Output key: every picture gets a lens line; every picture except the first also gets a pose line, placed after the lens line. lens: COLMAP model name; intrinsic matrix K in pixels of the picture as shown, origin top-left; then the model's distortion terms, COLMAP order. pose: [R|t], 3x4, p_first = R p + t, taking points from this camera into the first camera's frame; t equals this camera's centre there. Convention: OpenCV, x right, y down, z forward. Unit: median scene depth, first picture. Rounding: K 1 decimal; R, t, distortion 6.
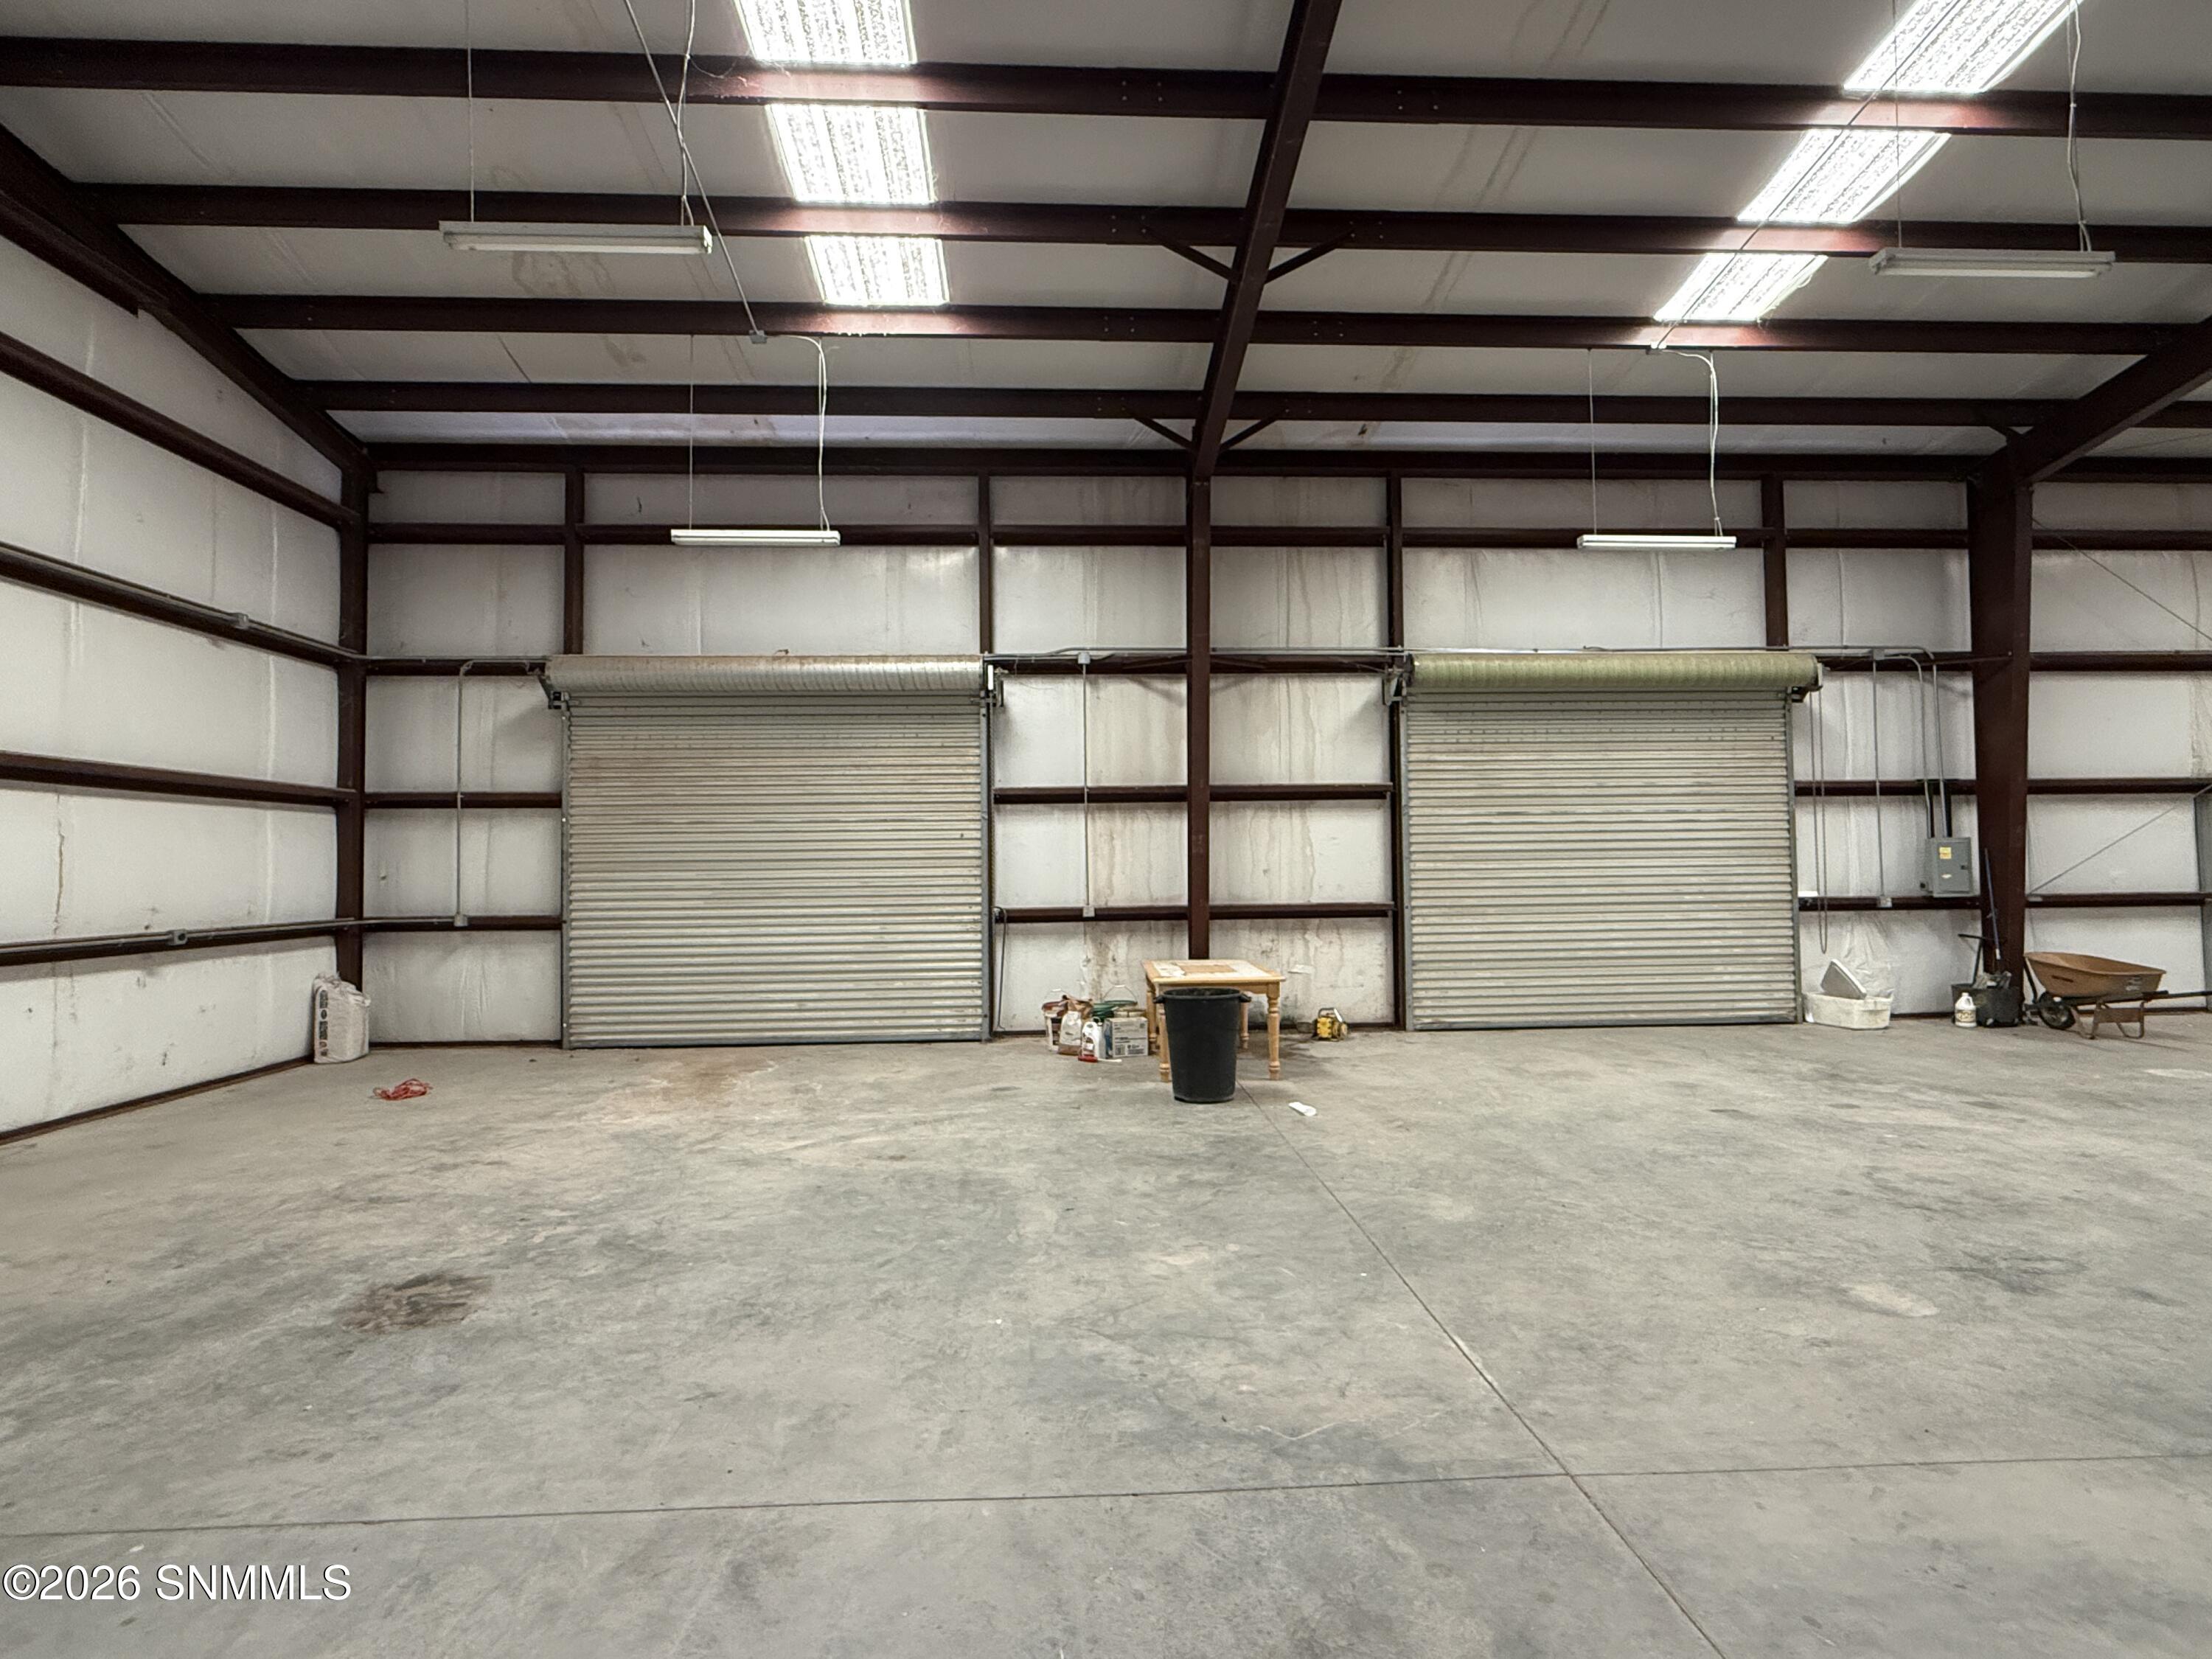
lens RADIAL K [[1118.6, 0, 1106.0], [0, 1118.6, 829.5], [0, 0, 1]] dist [-0.001275, 0.000332]
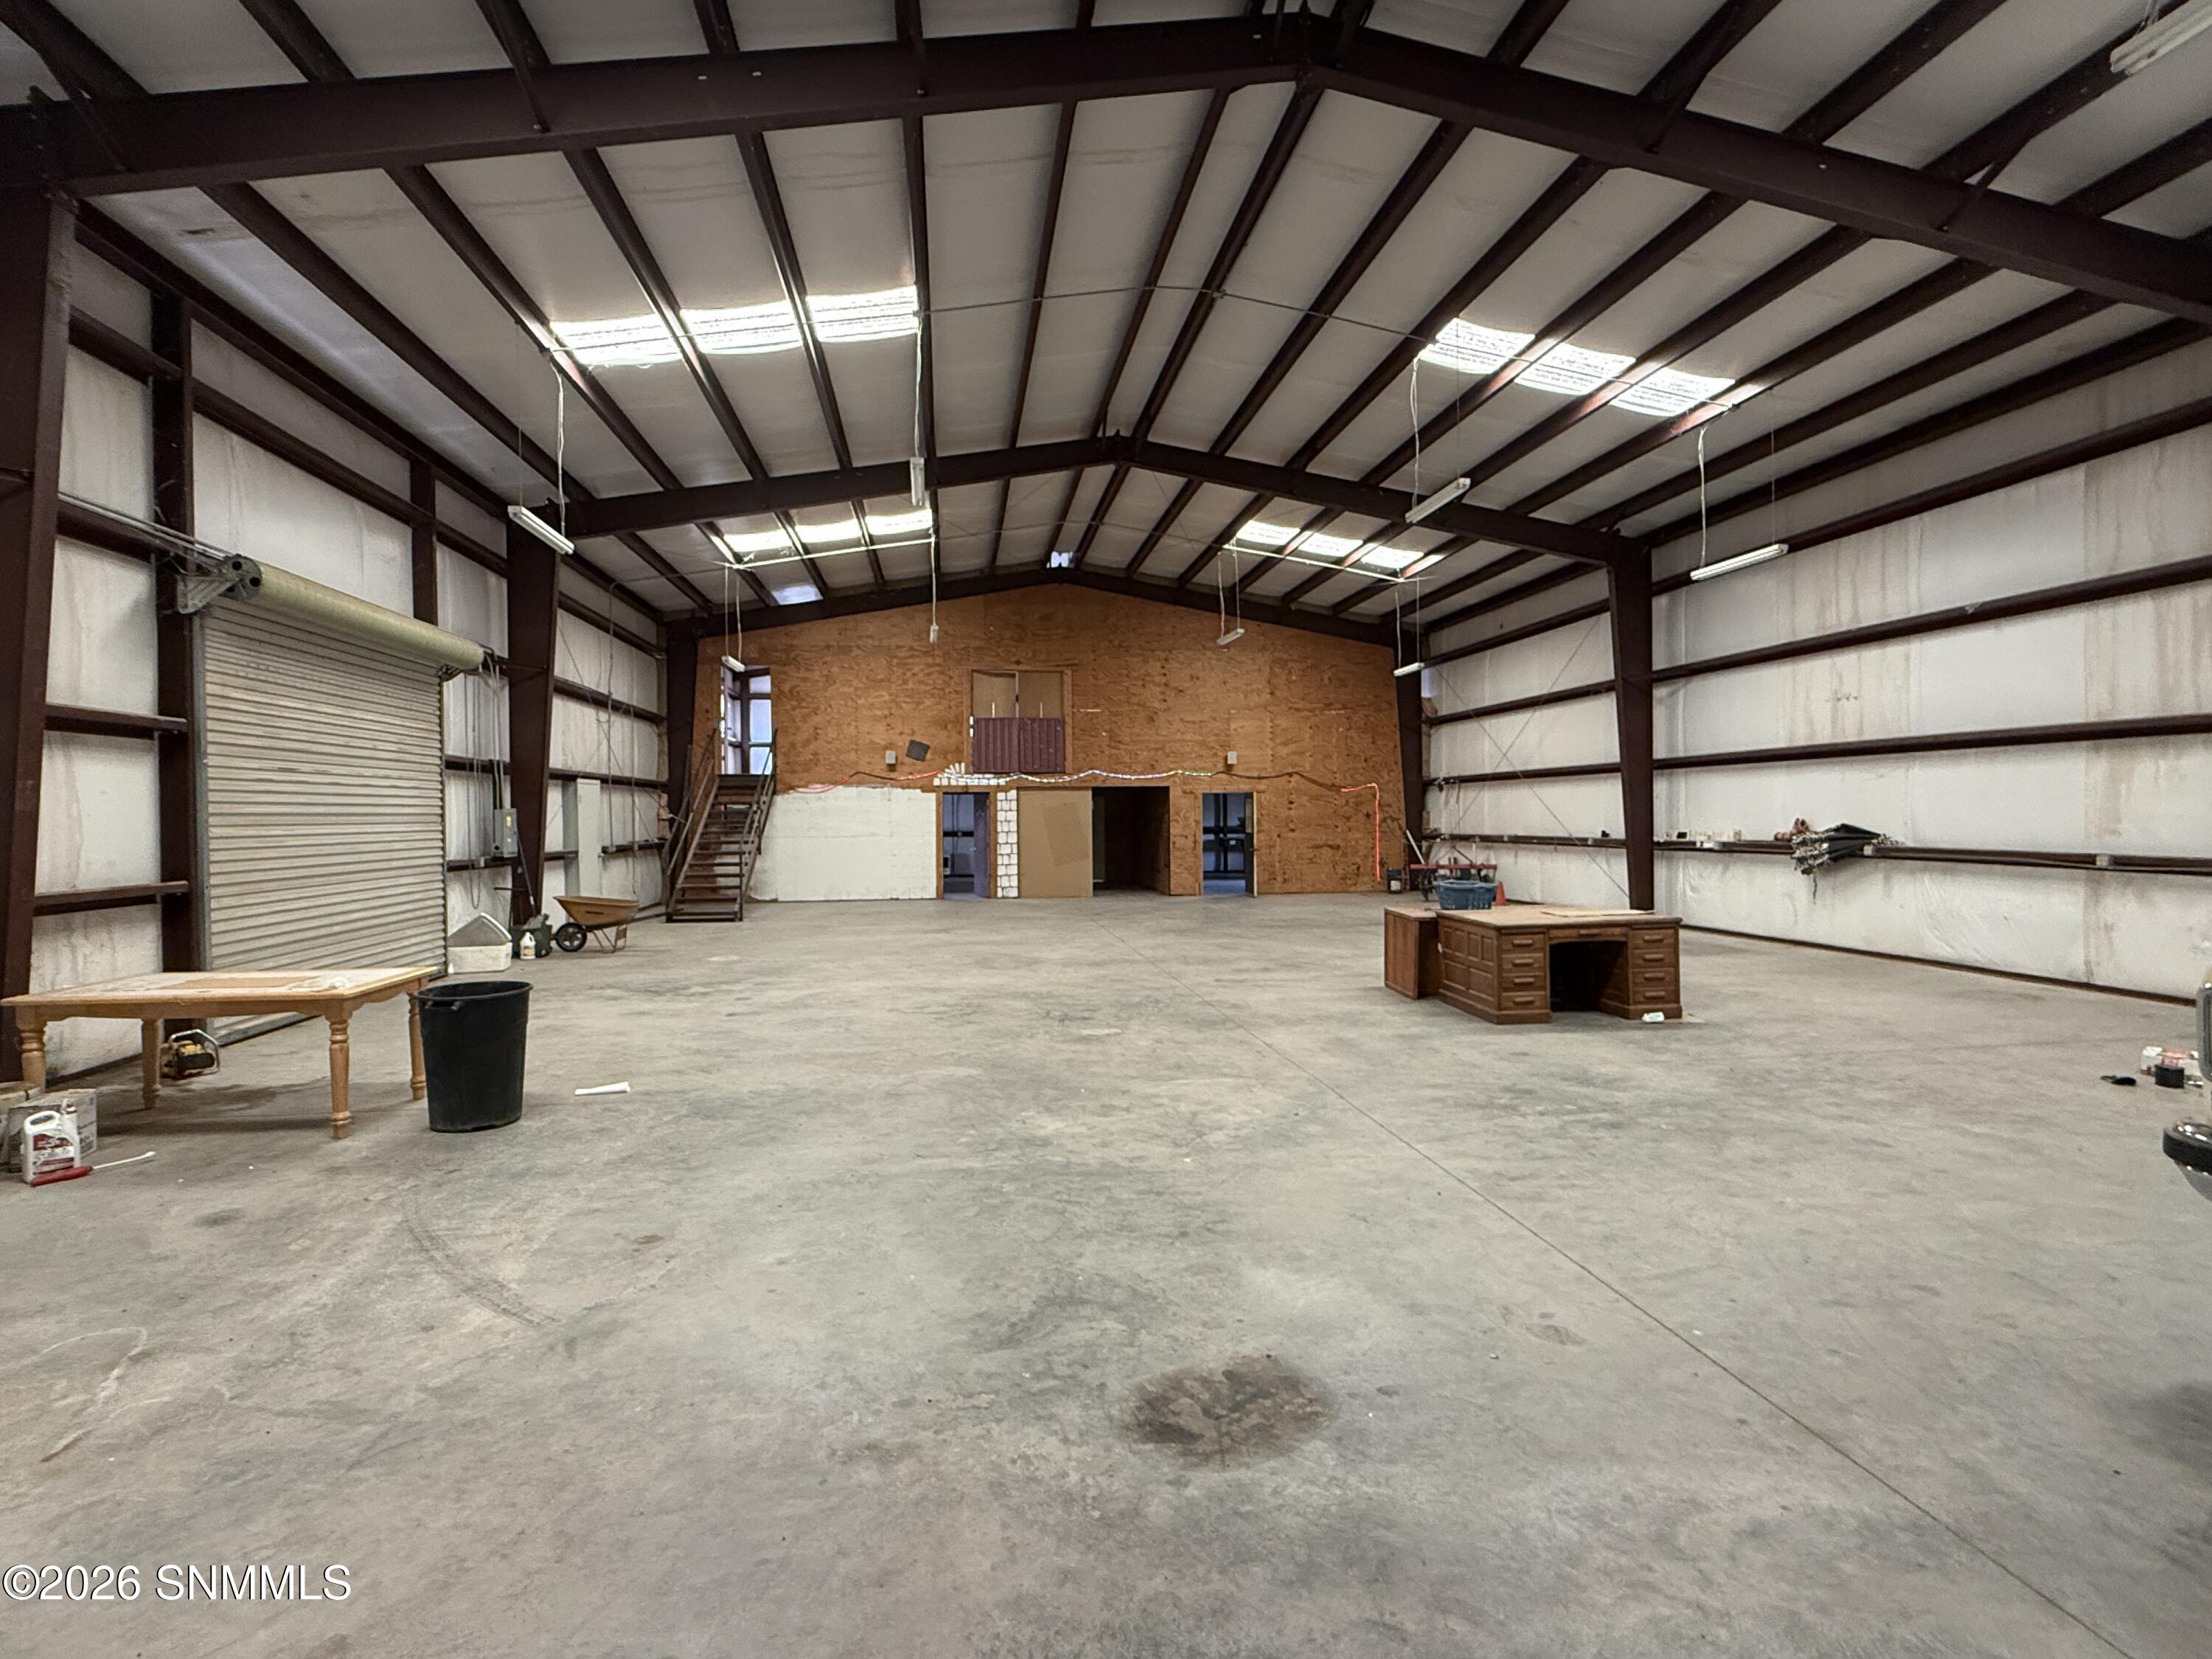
lens RADIAL K [[1118.6, 0, 1106.0], [0, 1118.6, 829.5], [0, 0, 1]] dist [-0.001275, 0.000332]
pose [[-0.090586, 0.000671, 0.995888, -1.268812], [-0.022916, 0.999734, -0.002758, 0.044691], [-0.995625, -0.023072, -0.090547, 1.095142]]
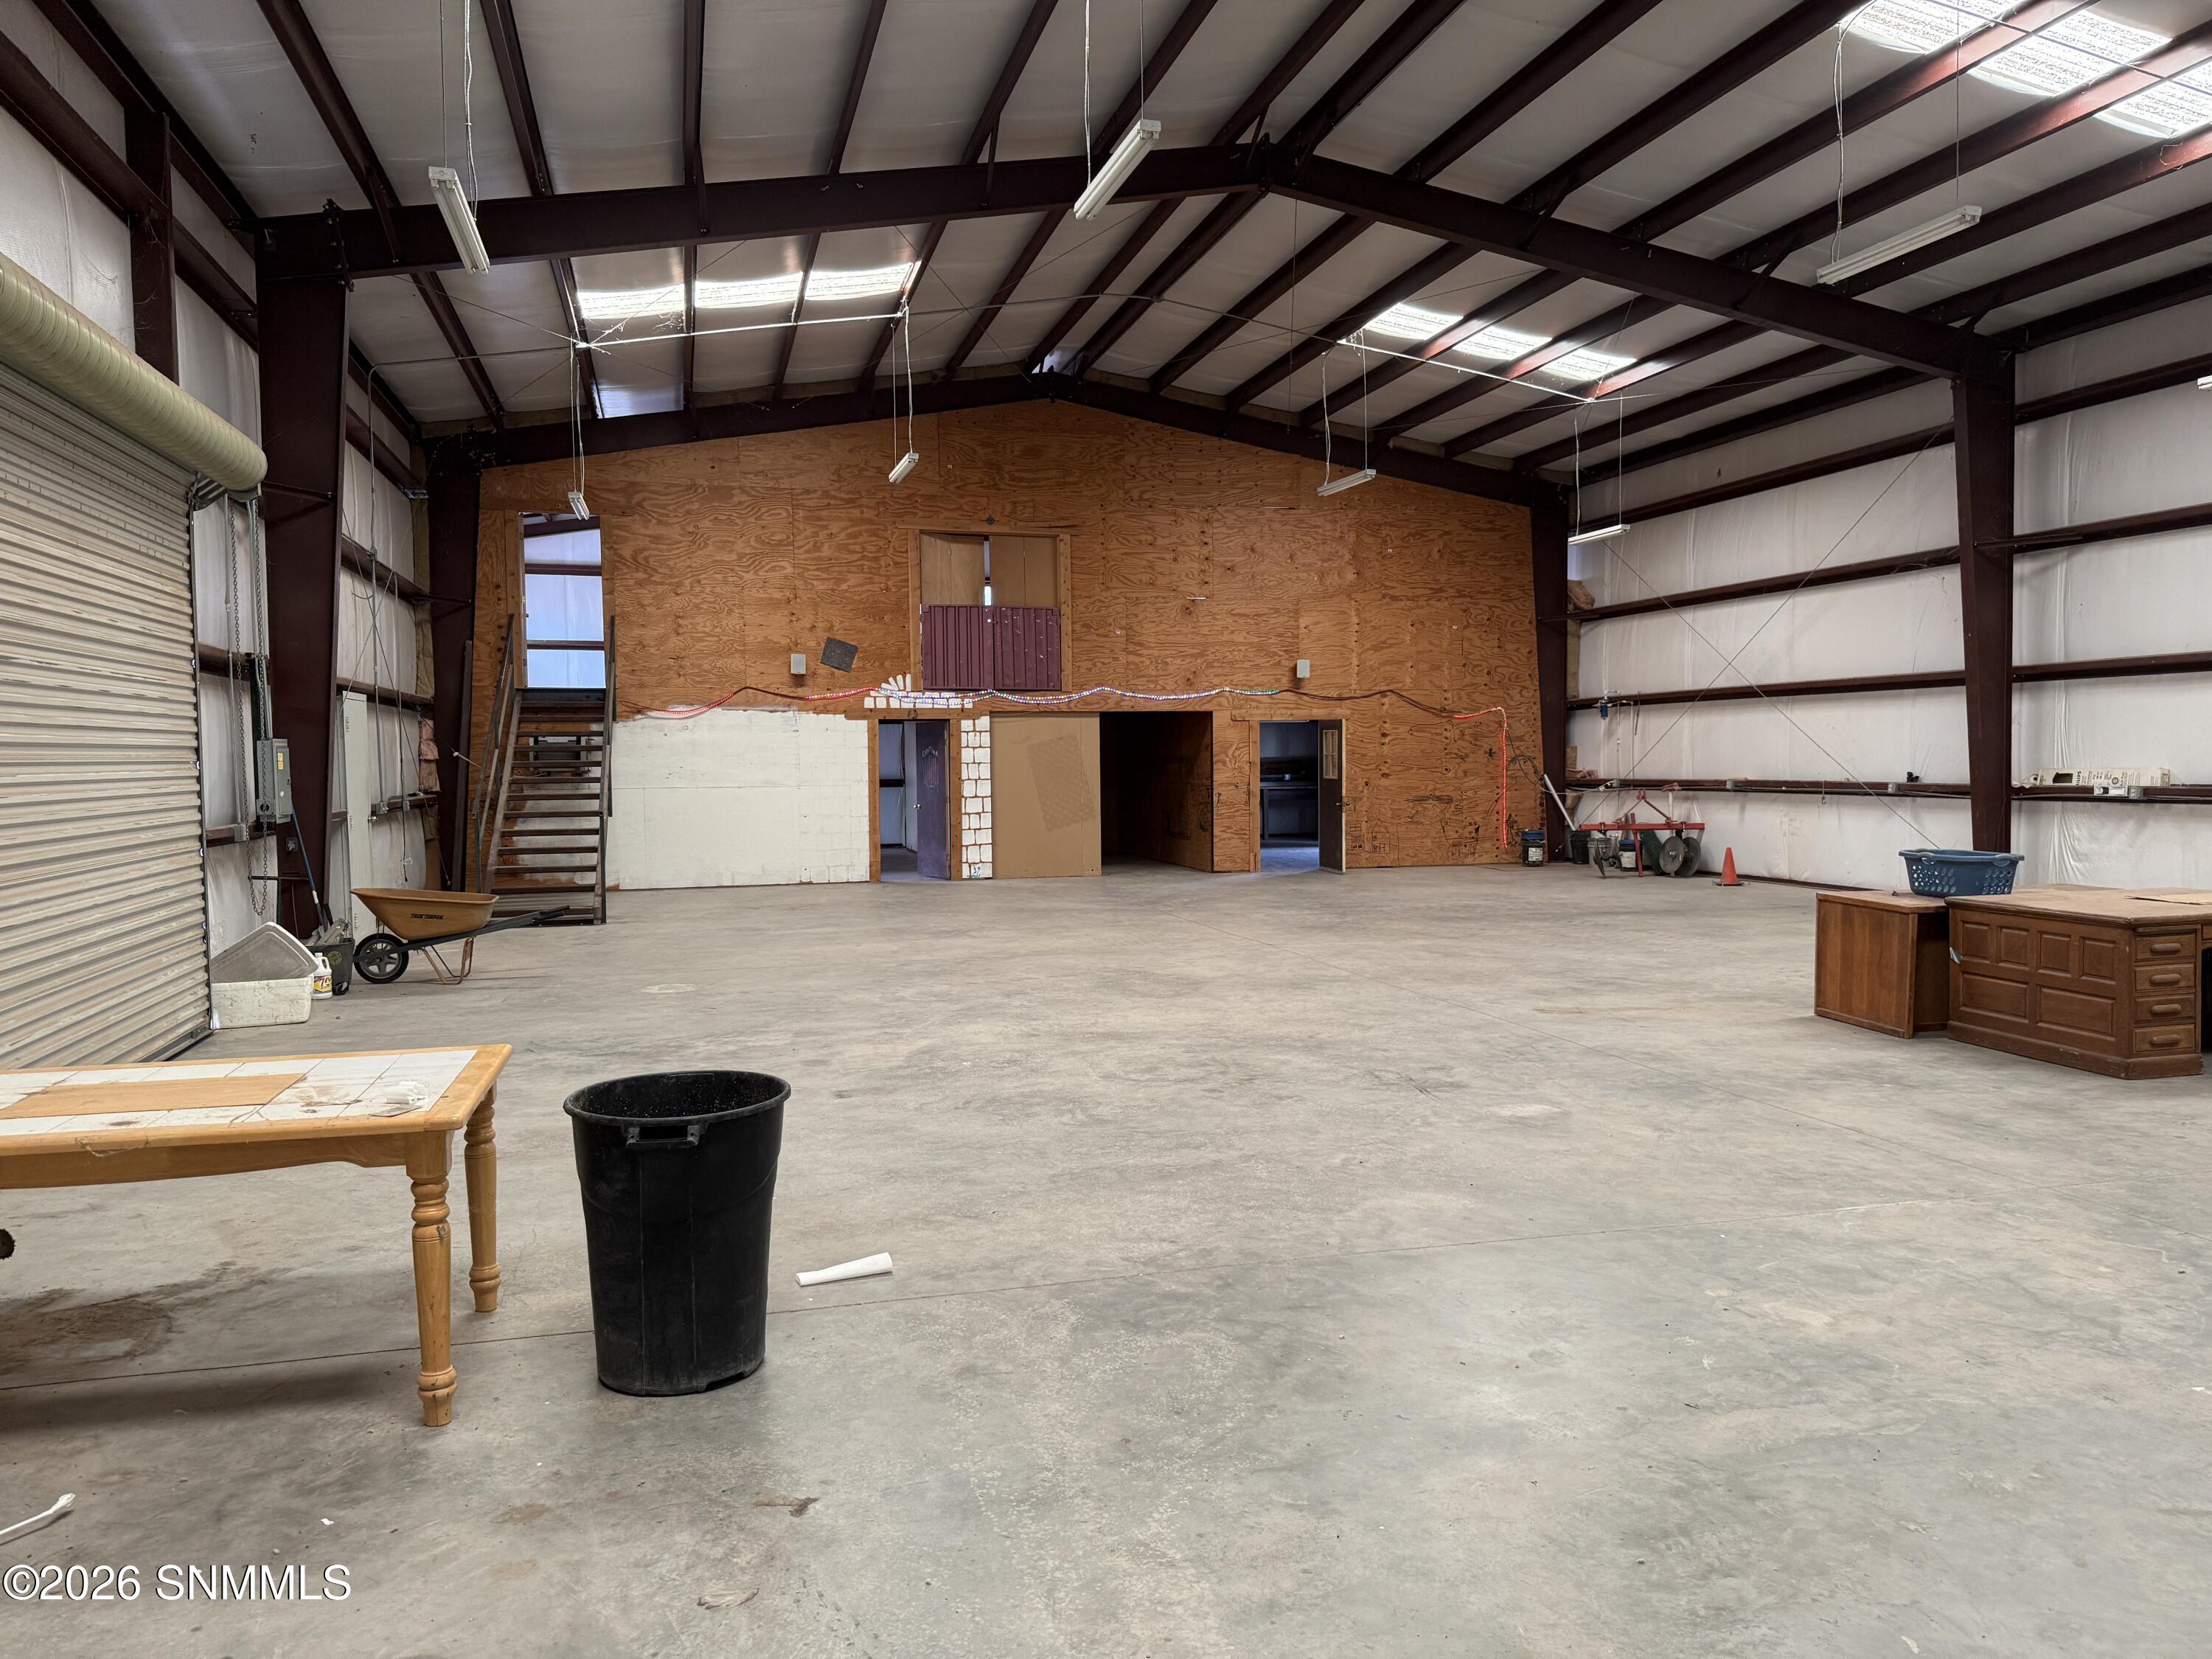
lens RADIAL K [[1548.6, 0, 1110.8], [0, 1548.6, 838.6], [0, 0, 1]] dist [0.076179, -0.098343]
pose [[-0.217796, -0.036797, 0.975300, -0.799756], [-0.018156, 0.999269, 0.033647, 0.065222], [-0.975825, -0.010379, -0.218305, 1.683596]]
